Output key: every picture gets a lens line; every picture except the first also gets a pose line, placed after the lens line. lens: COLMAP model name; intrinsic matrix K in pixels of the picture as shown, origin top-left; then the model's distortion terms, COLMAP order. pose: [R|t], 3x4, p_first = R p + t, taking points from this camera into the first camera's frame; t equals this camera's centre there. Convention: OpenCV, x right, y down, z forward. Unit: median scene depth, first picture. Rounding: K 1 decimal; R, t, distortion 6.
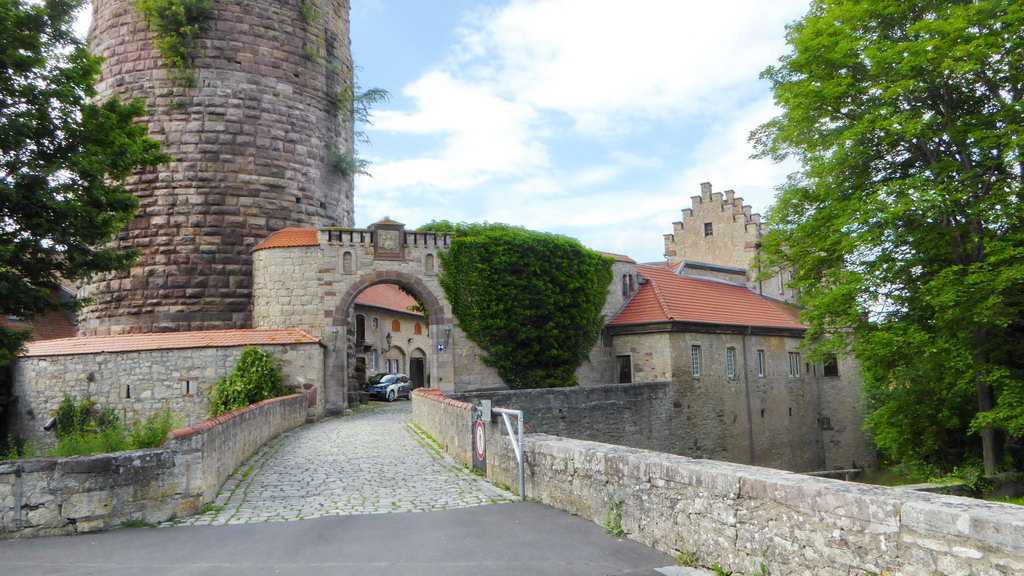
lens RADIAL K [[756.1, 0, 511.1], [0, 756.1, 275.2], [0, 0, 1]] dist [-0.065675, 0.103809]
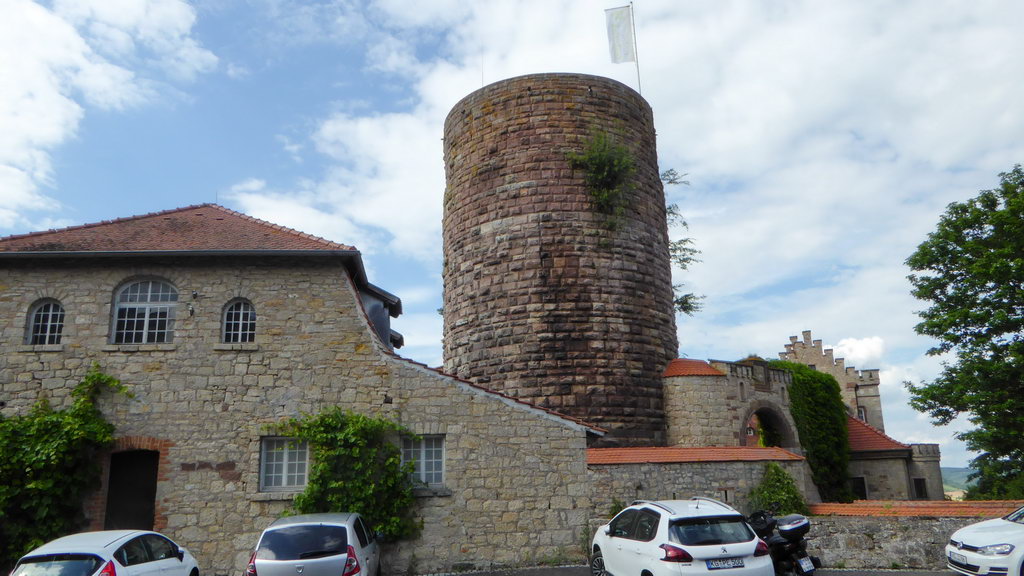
lens RADIAL K [[773.8, 0, 510.7], [0, 773.8, 266.5], [0, 0, 1]] dist [-0.007976, 0.000554]
pose [[0.960267, 0.097038, 0.261670, -0.893875], [-0.051086, 0.982881, -0.177020, 0.023444], [-0.274368, 0.156618, 0.948785, -0.084203]]
